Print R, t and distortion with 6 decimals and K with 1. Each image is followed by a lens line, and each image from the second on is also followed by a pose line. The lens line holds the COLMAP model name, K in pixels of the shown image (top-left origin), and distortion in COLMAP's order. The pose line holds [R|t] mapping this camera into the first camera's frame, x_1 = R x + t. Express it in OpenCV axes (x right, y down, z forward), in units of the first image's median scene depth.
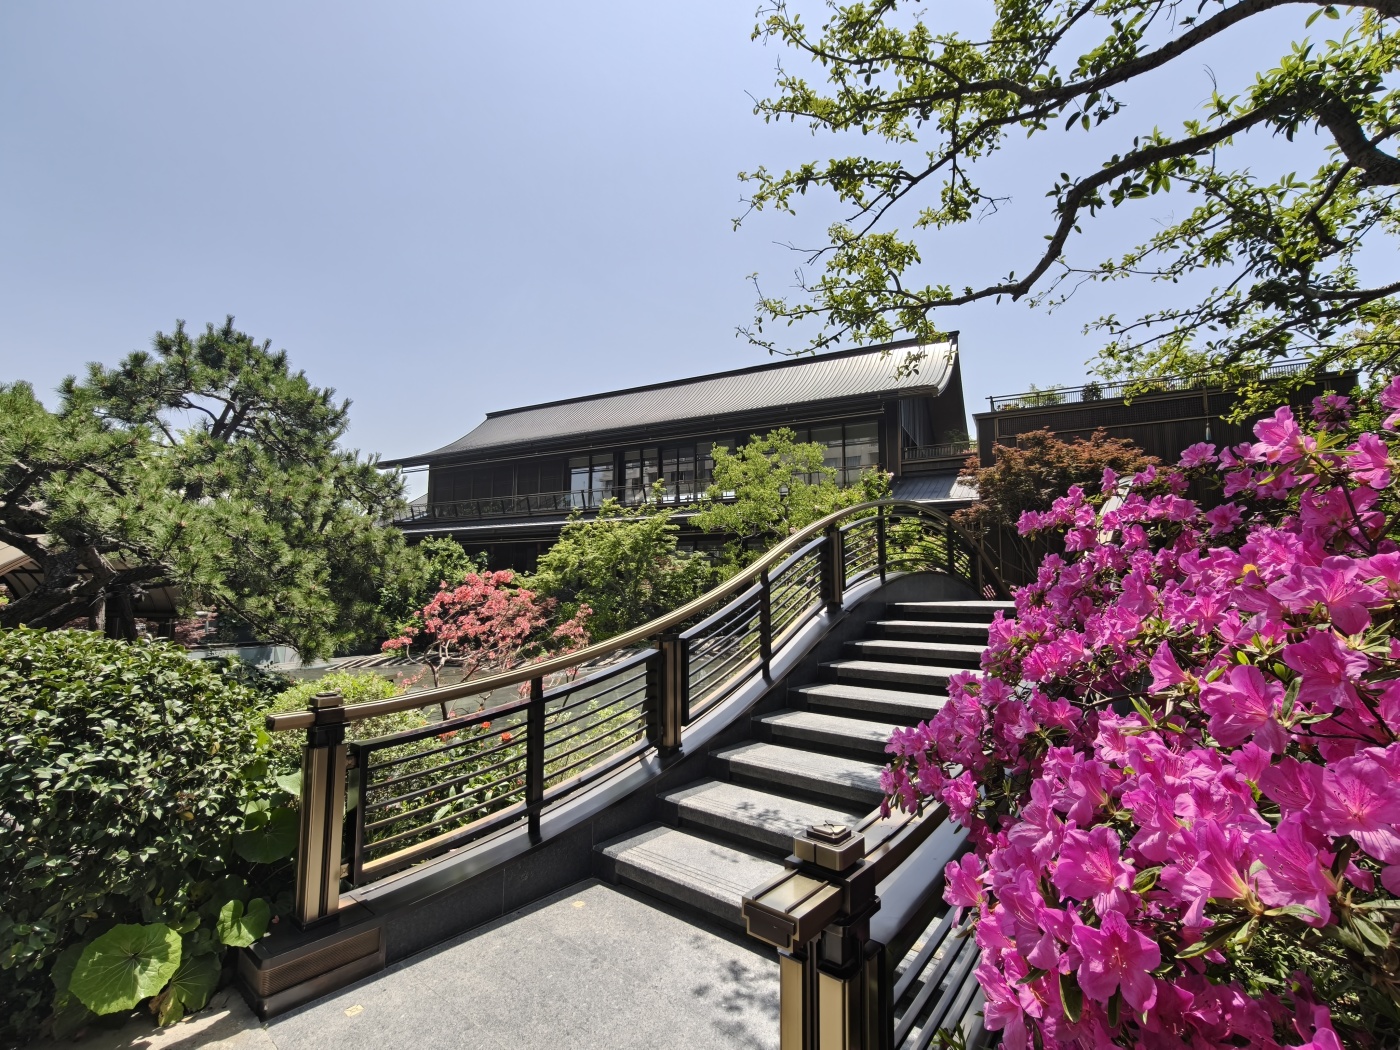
lens RADIAL K [[629.0, 0, 700.0], [0, 629.0, 525.0], [0, 0, 1]] dist [-0.002926, -0.000596]
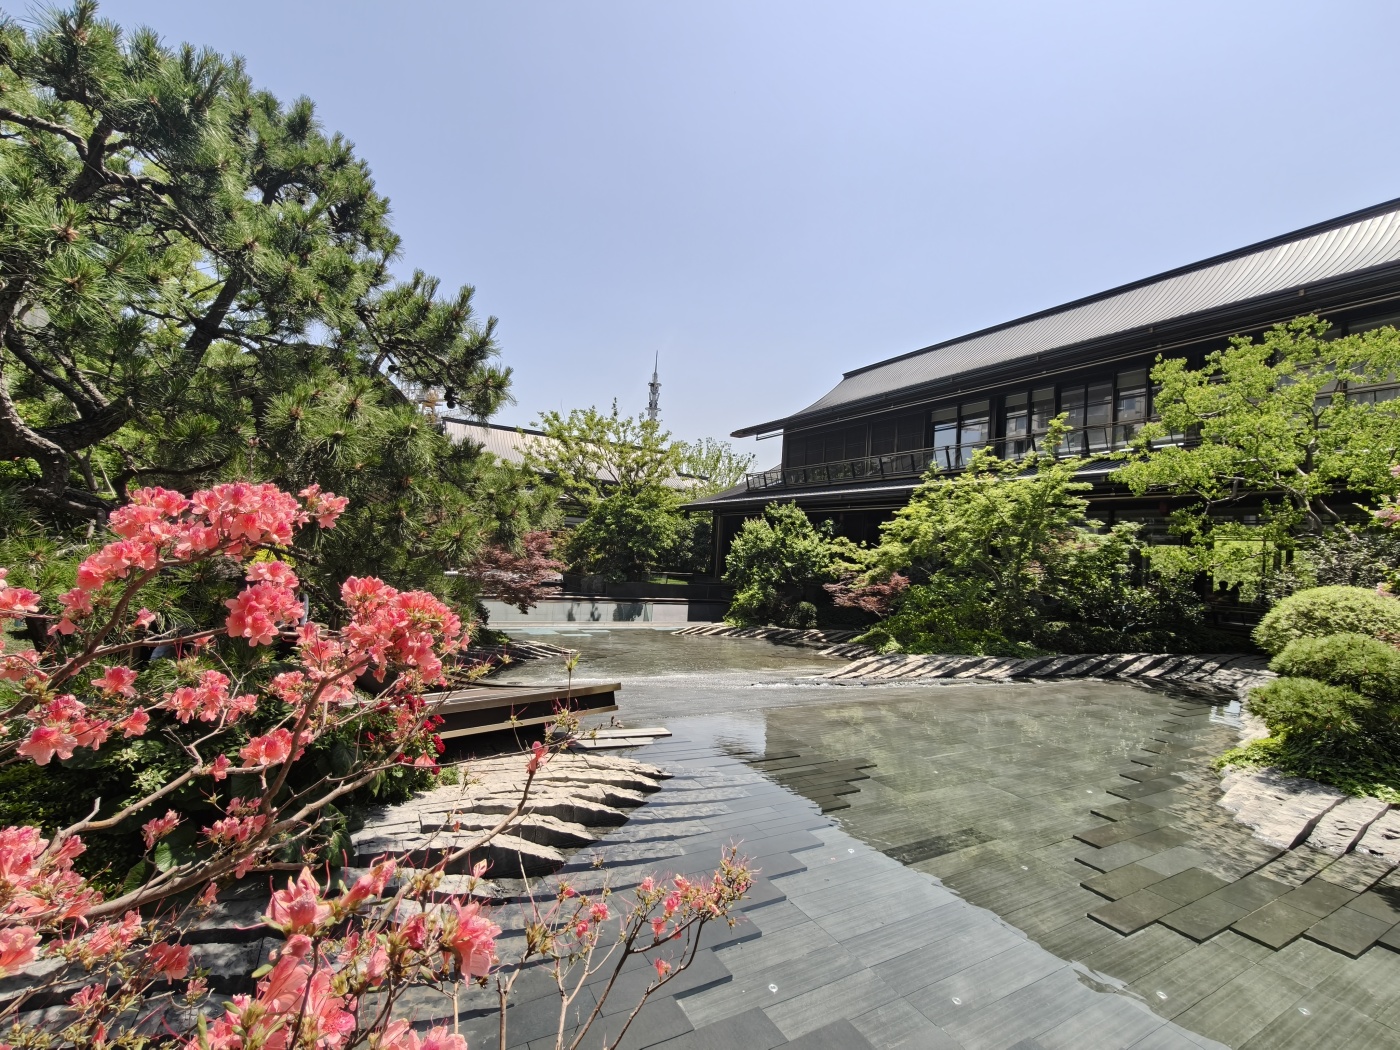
lens RADIAL K [[629.0, 0, 700.0], [0, 629.0, 525.0], [0, 0, 1]] dist [-0.002926, -0.000596]
pose [[0.841298, 0.023894, -0.540043, -0.021397], [-0.002552, 0.999187, 0.040233, 0.018867], [0.540566, -0.032470, 0.840675, 0.198275]]
